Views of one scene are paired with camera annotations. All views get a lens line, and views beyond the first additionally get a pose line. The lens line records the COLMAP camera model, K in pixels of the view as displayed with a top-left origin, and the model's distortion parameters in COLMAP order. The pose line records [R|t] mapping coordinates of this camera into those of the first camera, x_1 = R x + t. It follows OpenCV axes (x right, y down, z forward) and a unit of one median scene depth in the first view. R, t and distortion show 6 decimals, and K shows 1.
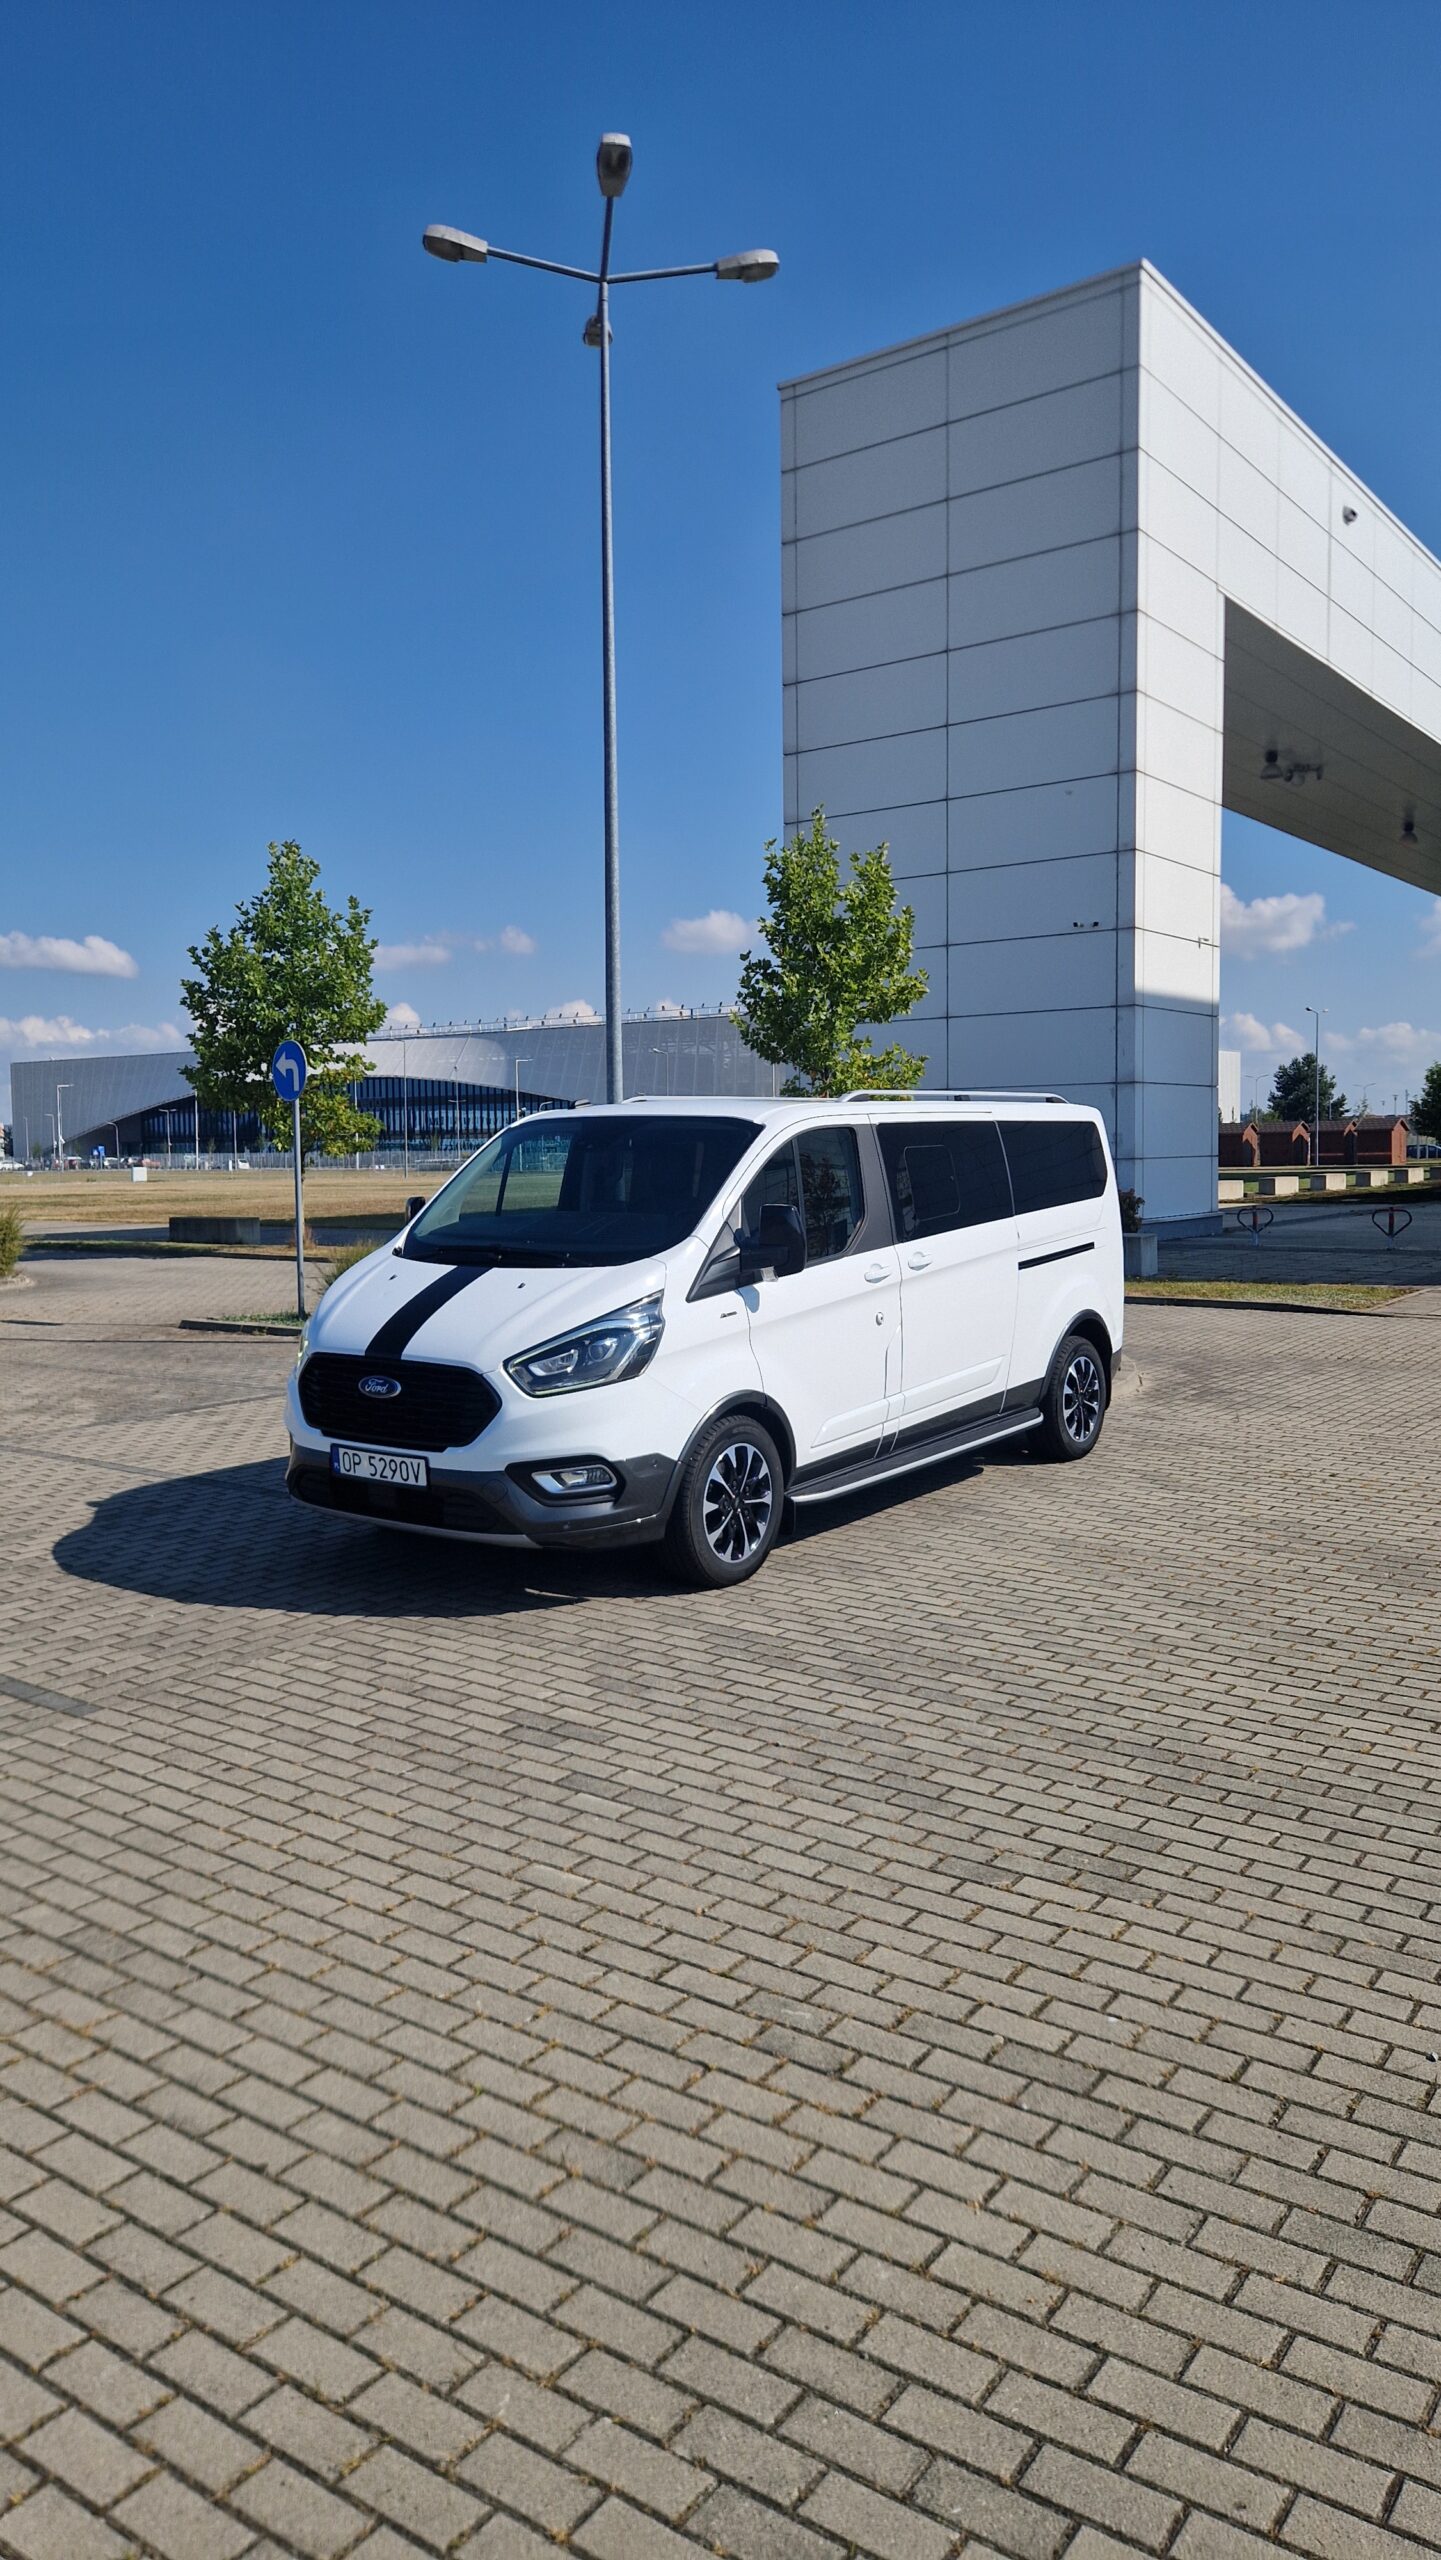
lens RADIAL K [[1722.4, 0, 703.5], [0, 1722.4, 1270.0], [0, 0, 1]] dist [0.050221, -0.033773]
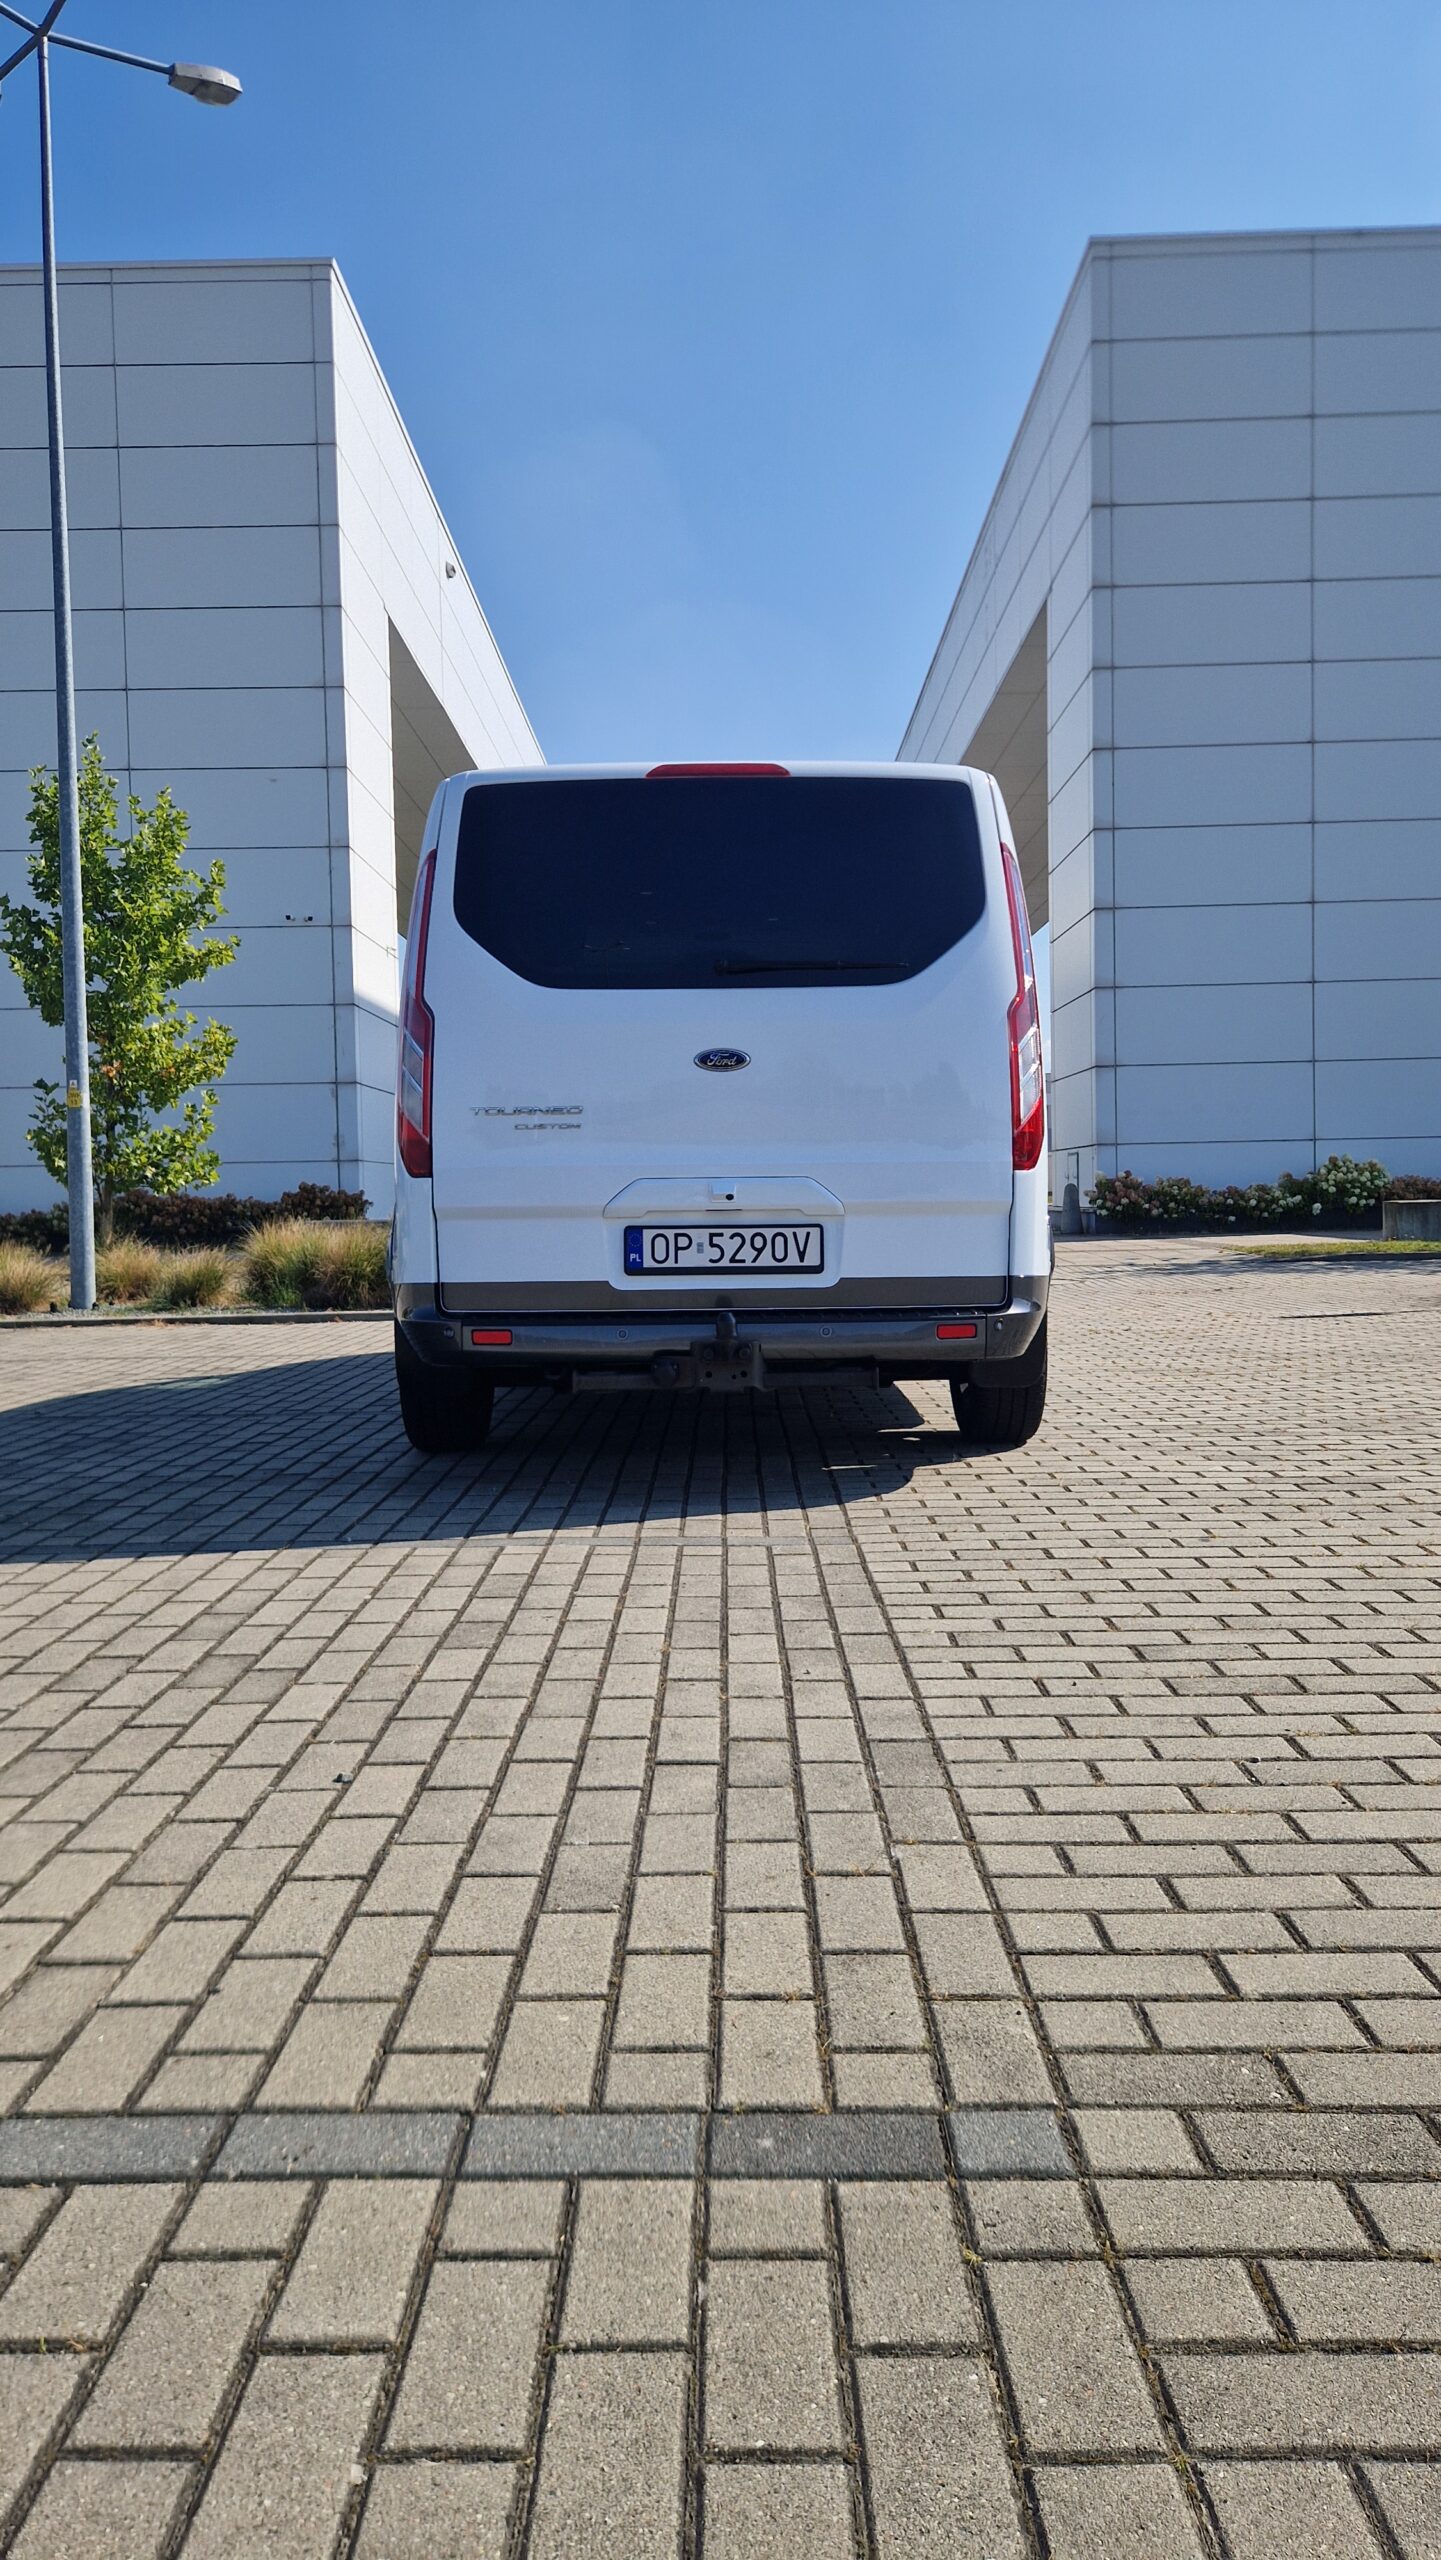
lens RADIAL K [[1722.4, 0, 728.4], [0, 1722.4, 1266.1], [0, 0, 1]] dist [0.050221, -0.033773]
pose [[0.802686, -0.022202, 0.595989, -0.471292], [0.046581, 0.998588, -0.025537, 0.085468], [-0.594581, 0.048260, 0.802586, 0.255176]]
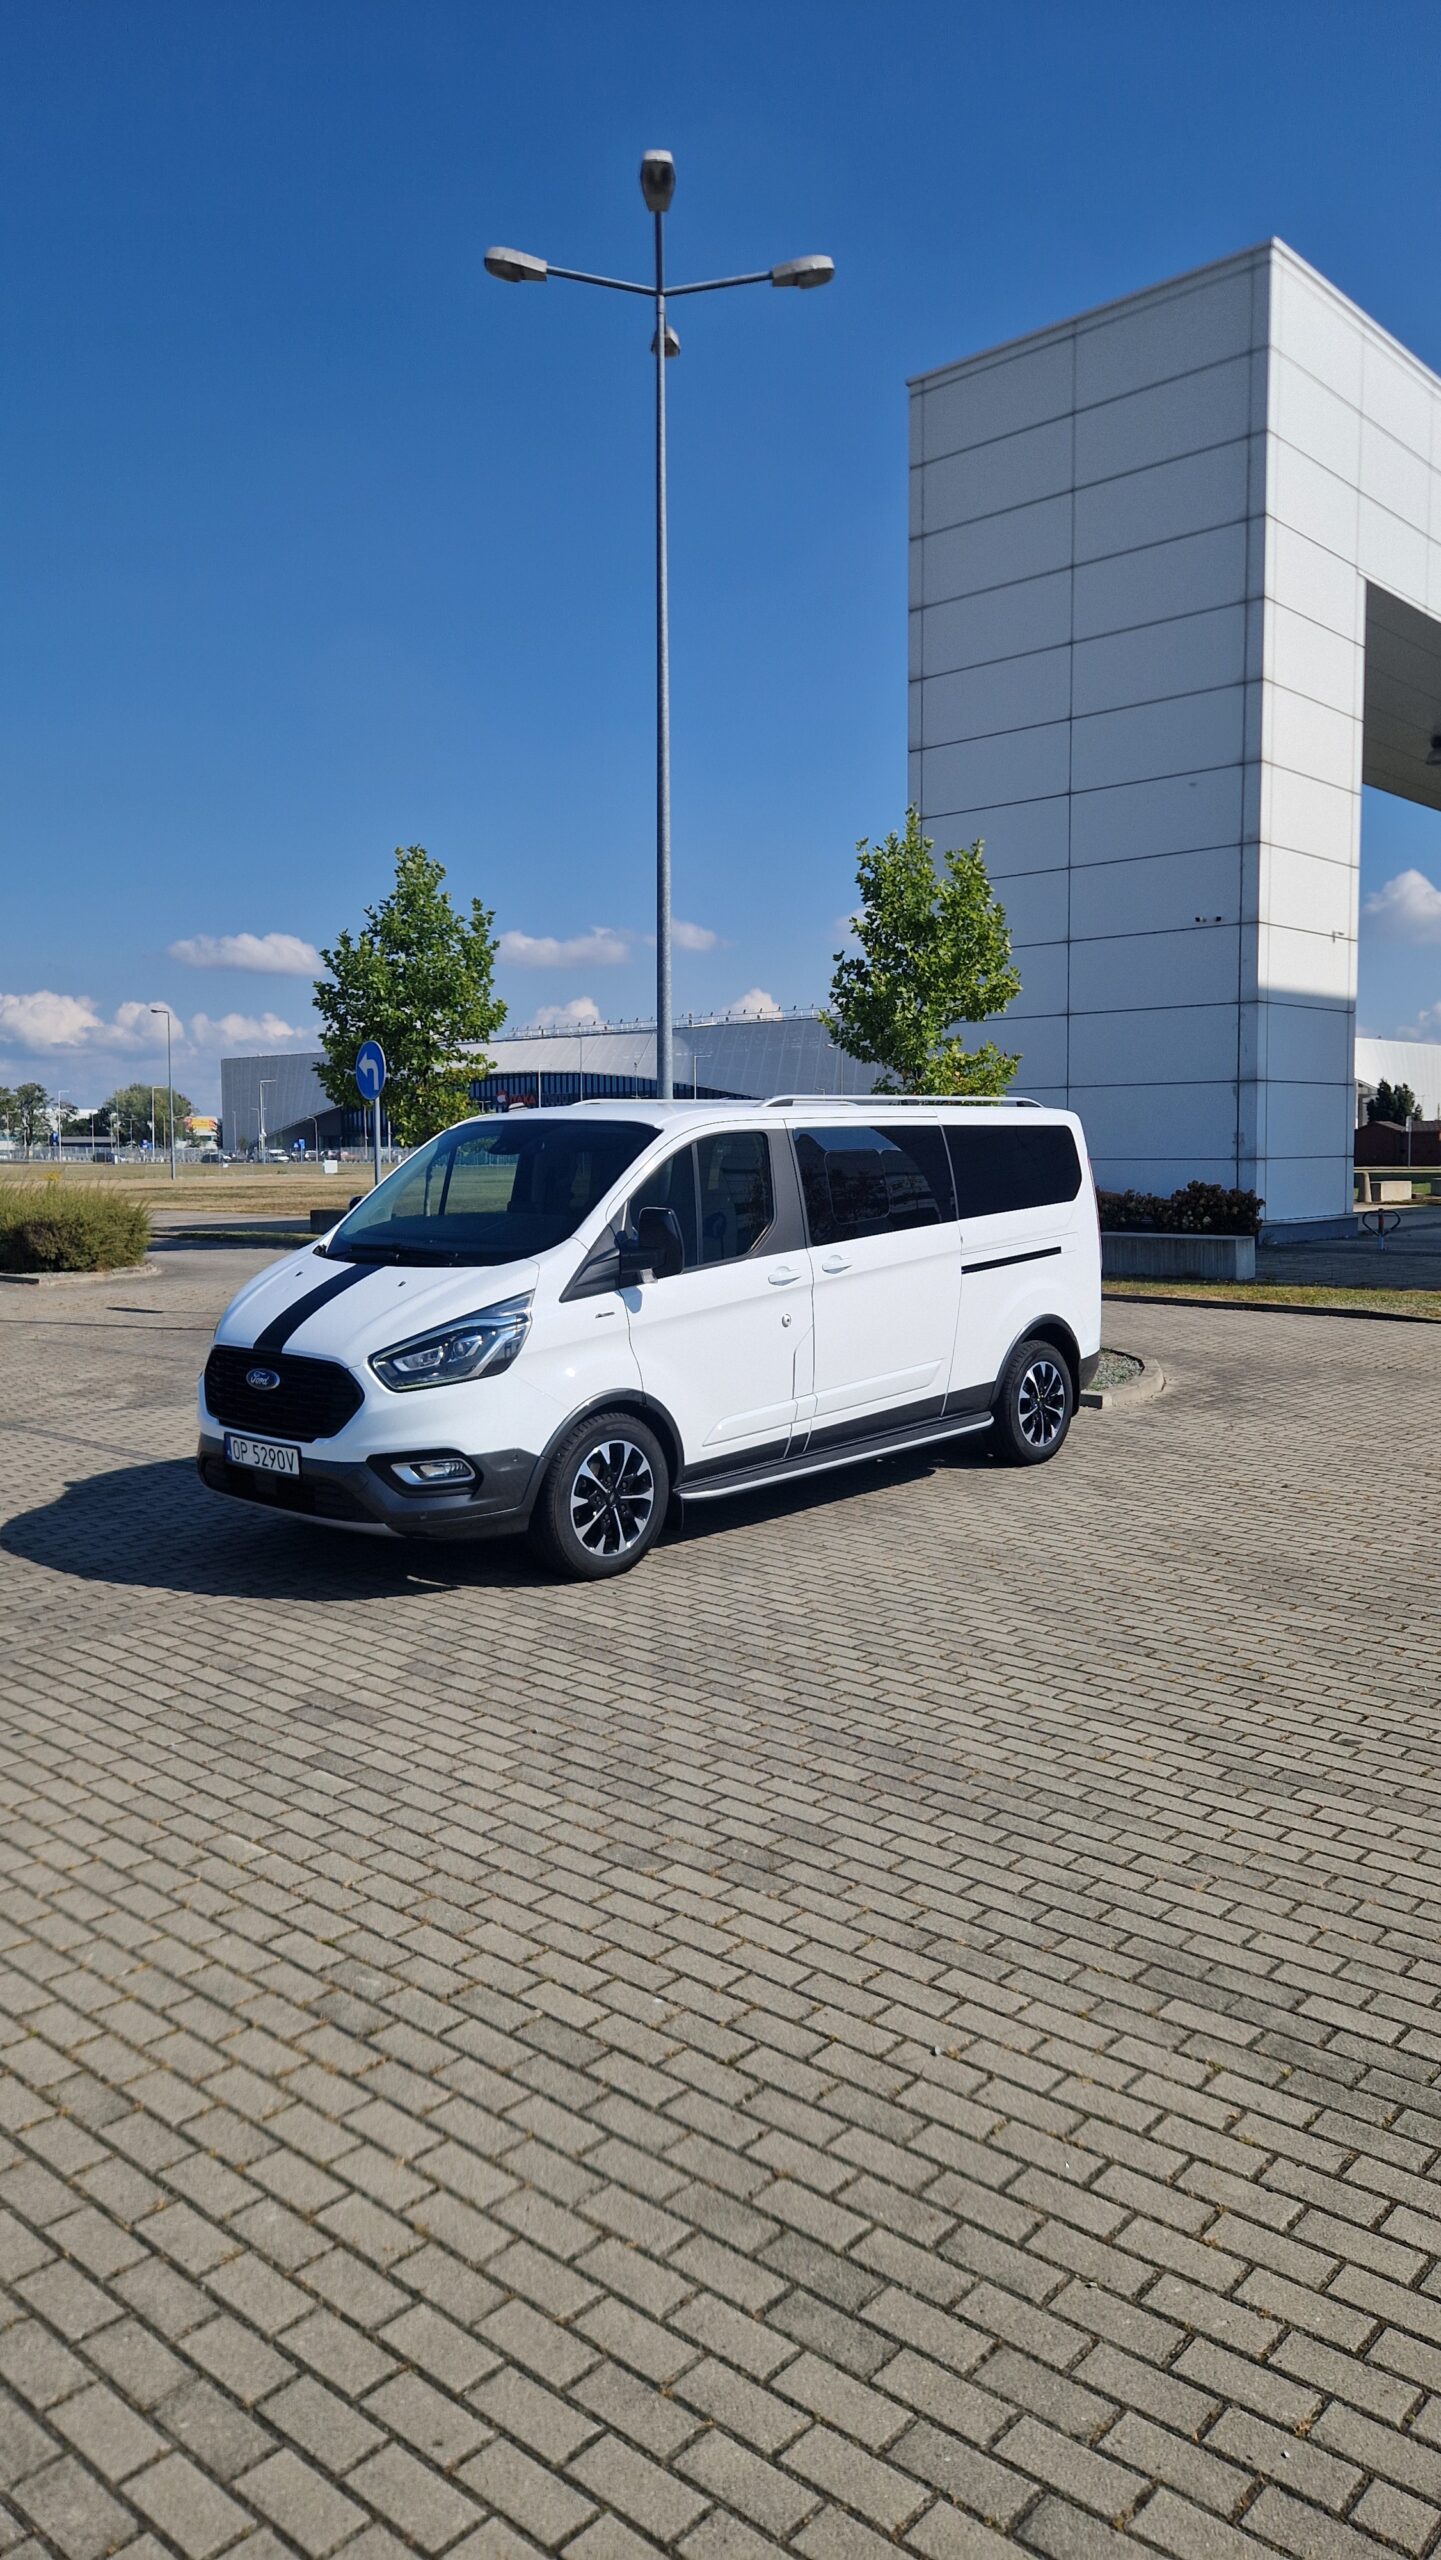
lens RADIAL K [[1722.4, 0, 716.0], [0, 1722.4, 1265.8], [0, 0, 1]] dist [0.050221, -0.033773]
pose [[0.994565, 0.011808, -0.103442, 0.134731], [-0.011770, 0.999930, 0.000975, -0.003667], [0.103447, 0.000248, 0.994635, -0.010679]]
